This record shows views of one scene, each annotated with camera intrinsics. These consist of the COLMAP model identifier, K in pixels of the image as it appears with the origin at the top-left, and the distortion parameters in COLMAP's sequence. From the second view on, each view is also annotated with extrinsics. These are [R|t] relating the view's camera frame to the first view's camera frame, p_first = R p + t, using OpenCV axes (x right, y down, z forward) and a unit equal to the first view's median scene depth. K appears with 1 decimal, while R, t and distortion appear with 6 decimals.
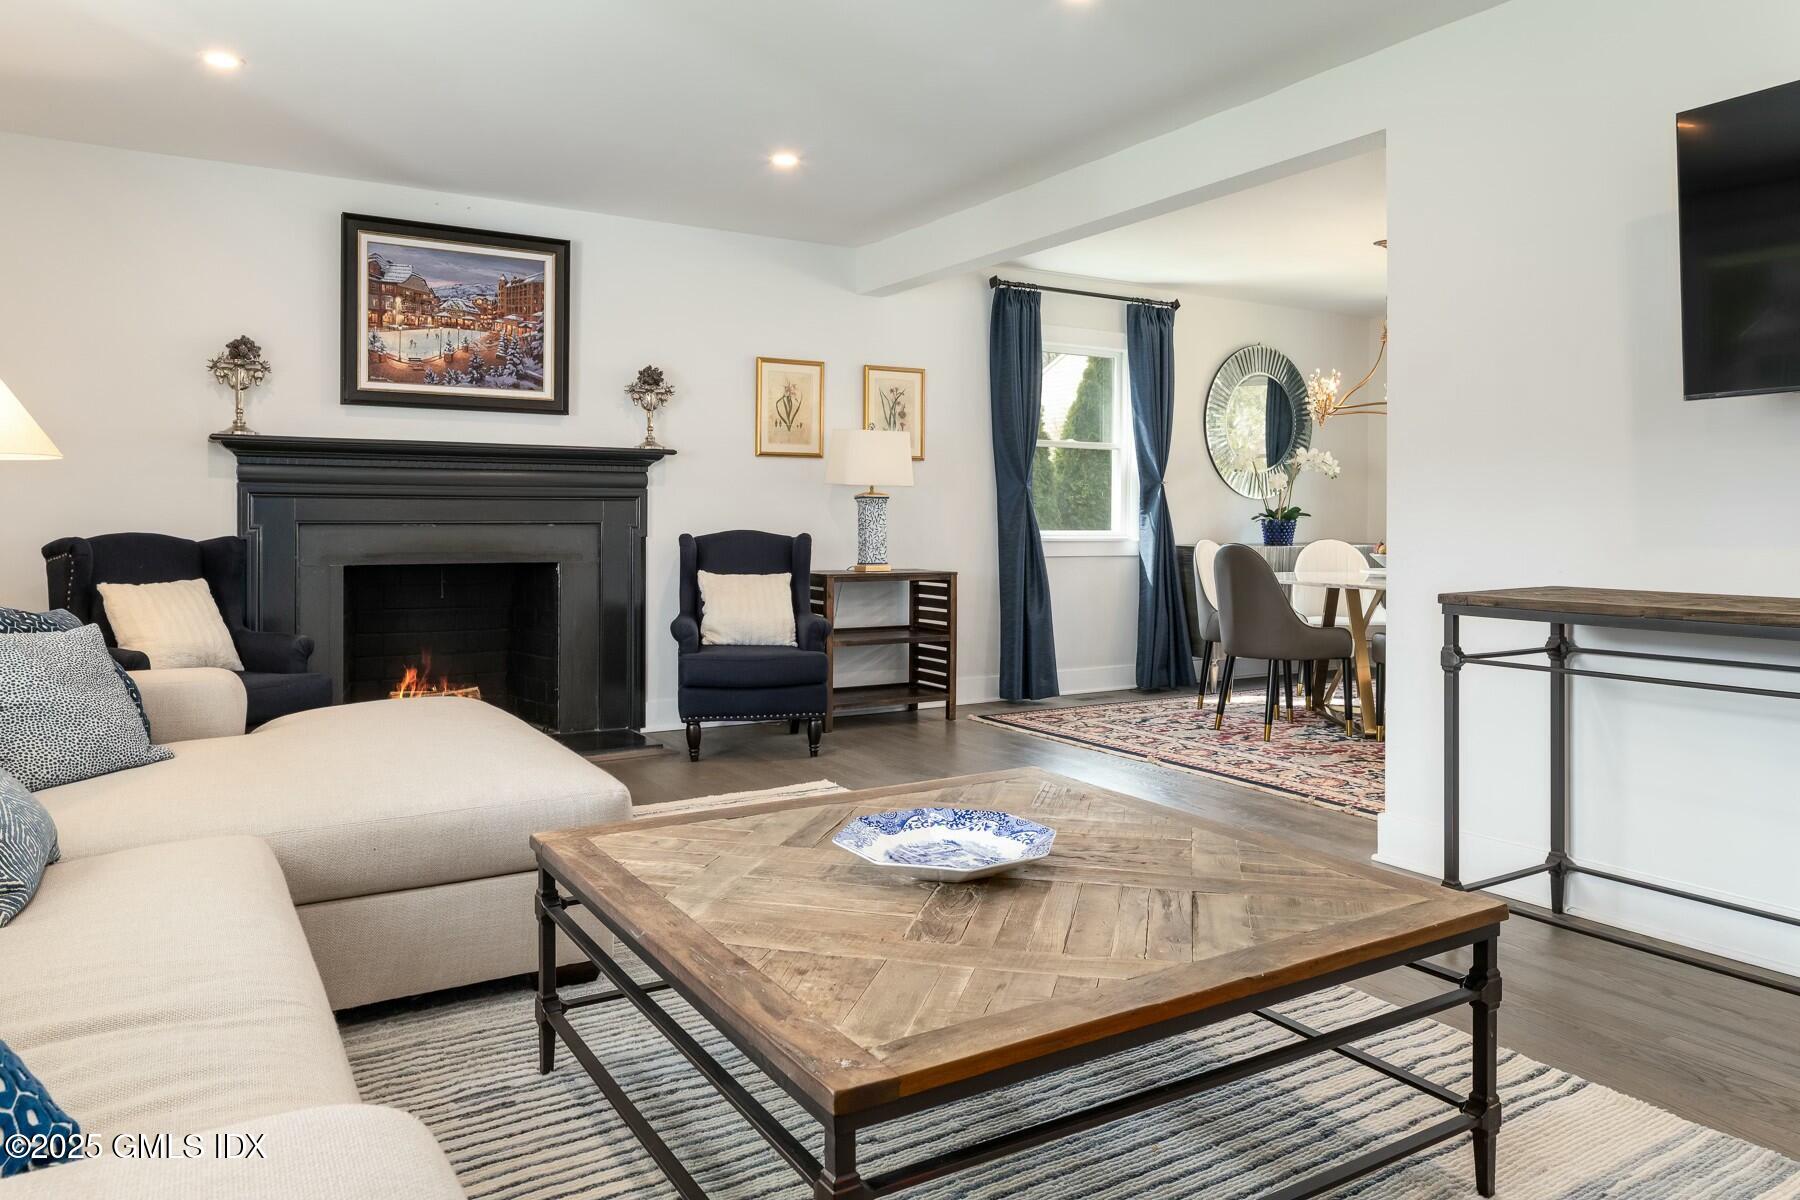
lens RADIAL K [[1212.6, 0, 892.6], [0, 1212.6, 515.4], [0, 0, 1]] dist [0.004481, 0.001533]
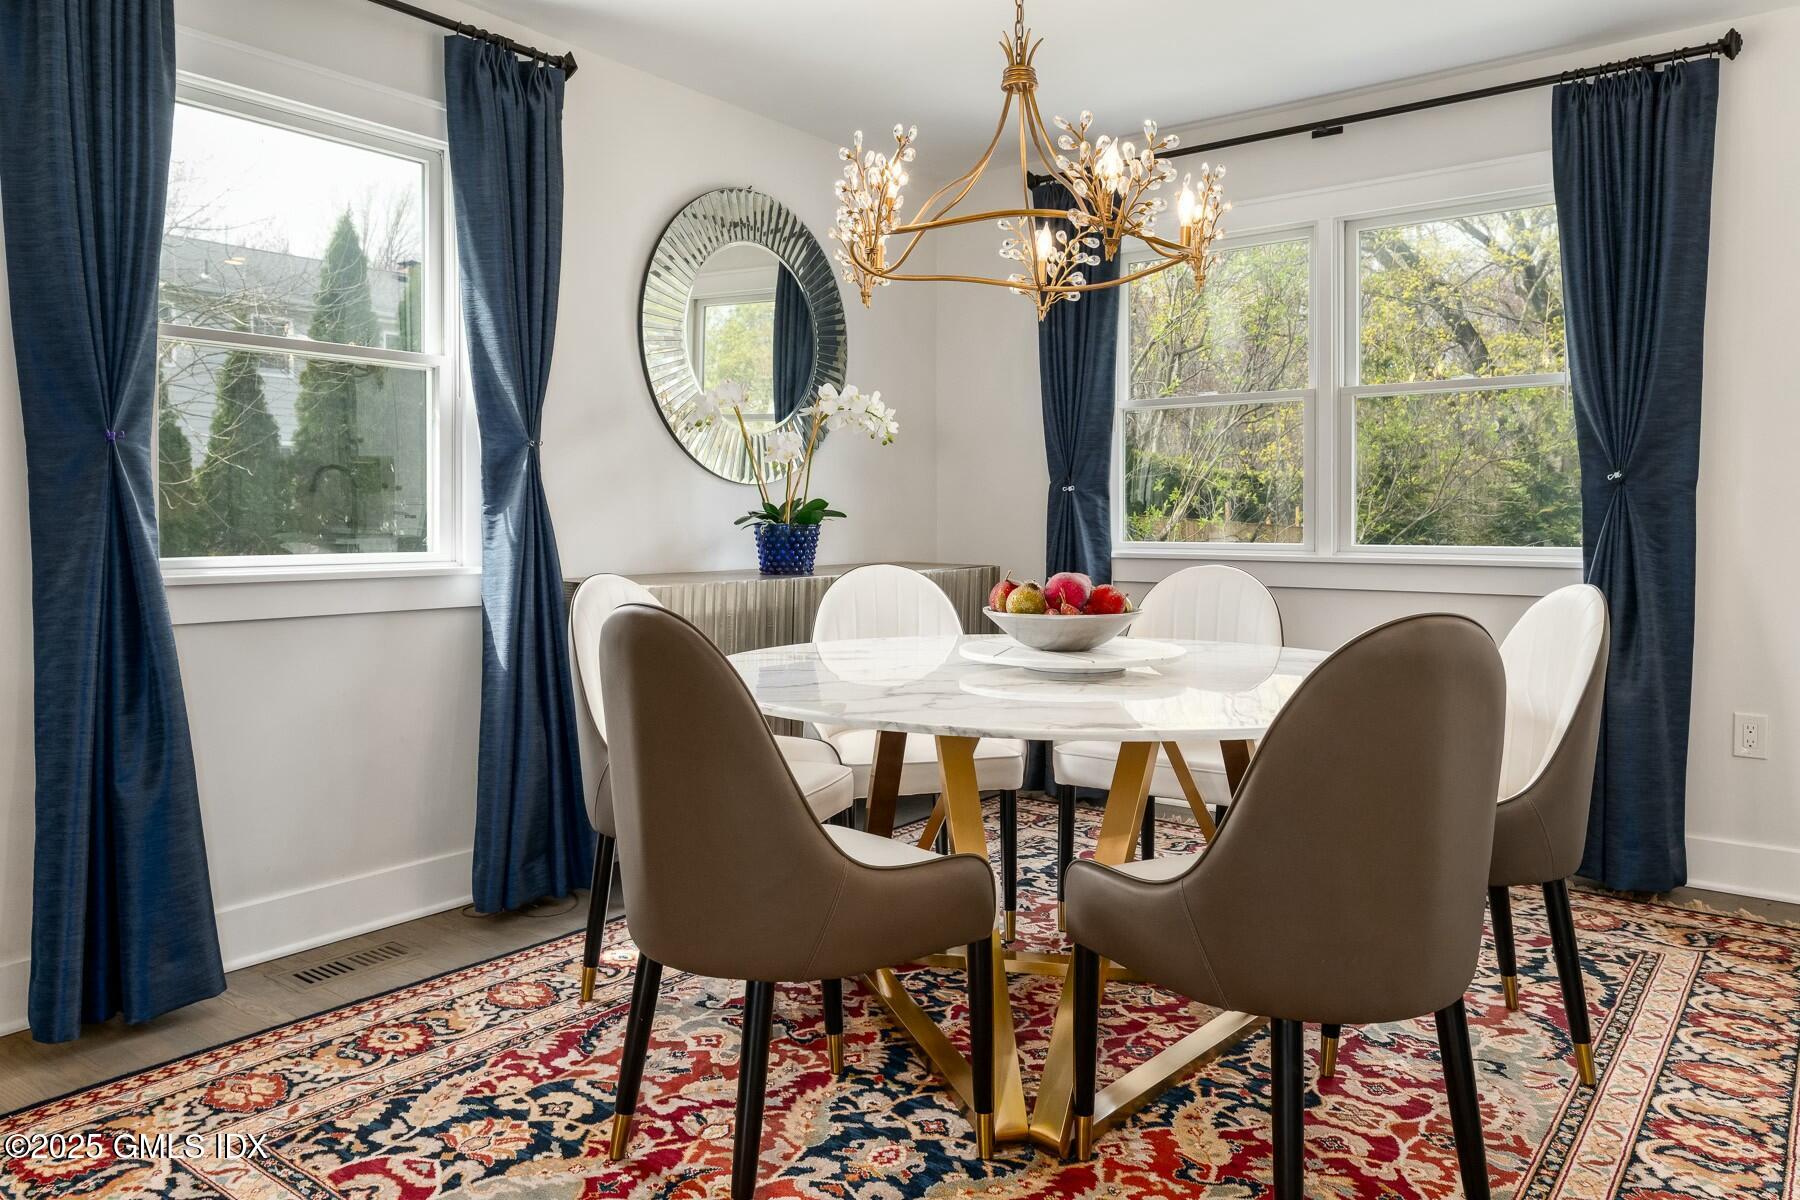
lens RADIAL K [[1212.6, 0, 892.6], [0, 1212.6, 515.4], [0, 0, 1]] dist [0.004481, 0.001533]
pose [[0.934592, -0.006064, 0.355669, 0.250187], [0.006260, 0.999980, 0.000598, -0.000260], [-0.355666, 0.001668, 0.934612, 0.711651]]
